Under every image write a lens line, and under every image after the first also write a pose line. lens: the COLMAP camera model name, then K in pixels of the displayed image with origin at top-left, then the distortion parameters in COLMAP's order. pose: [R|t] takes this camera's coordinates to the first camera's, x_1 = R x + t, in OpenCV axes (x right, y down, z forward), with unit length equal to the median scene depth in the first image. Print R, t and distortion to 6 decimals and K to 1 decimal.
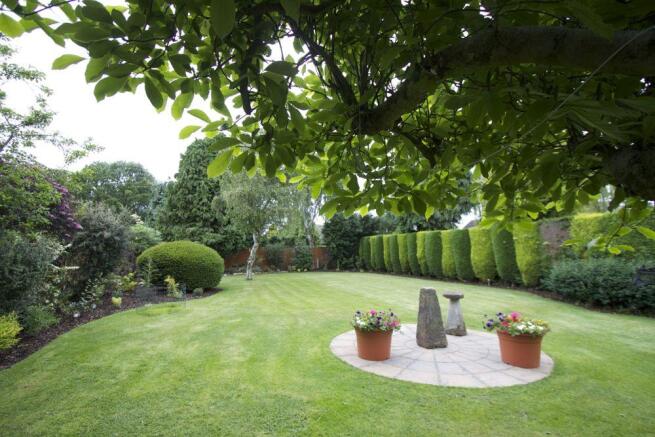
lens RADIAL K [[333.6, 0, 327.2], [0, 333.6, 217.4], [0, 0, 1]] dist [0.000859, 0.000110]
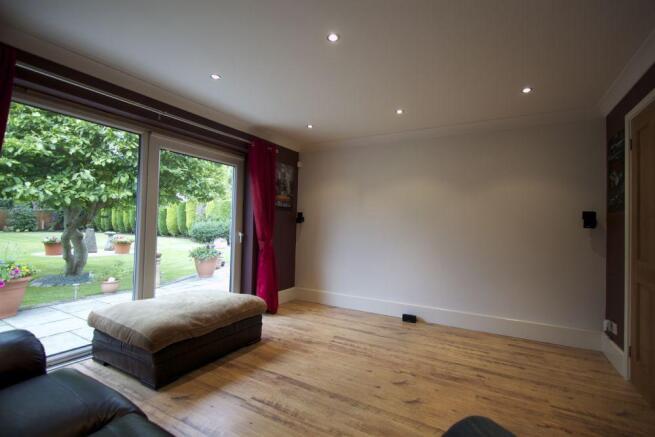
lens RADIAL K [[301.3, 0, 329.9], [0, 301.3, 220.6], [0, 0, 1]] dist [-0.013871, 0.003052]
pose [[0.754299, 0.027495, 0.655955, 0.054042], [-0.093743, 0.993396, 0.066158, -0.040090], [-0.649804, -0.111395, 0.751895, -0.470803]]
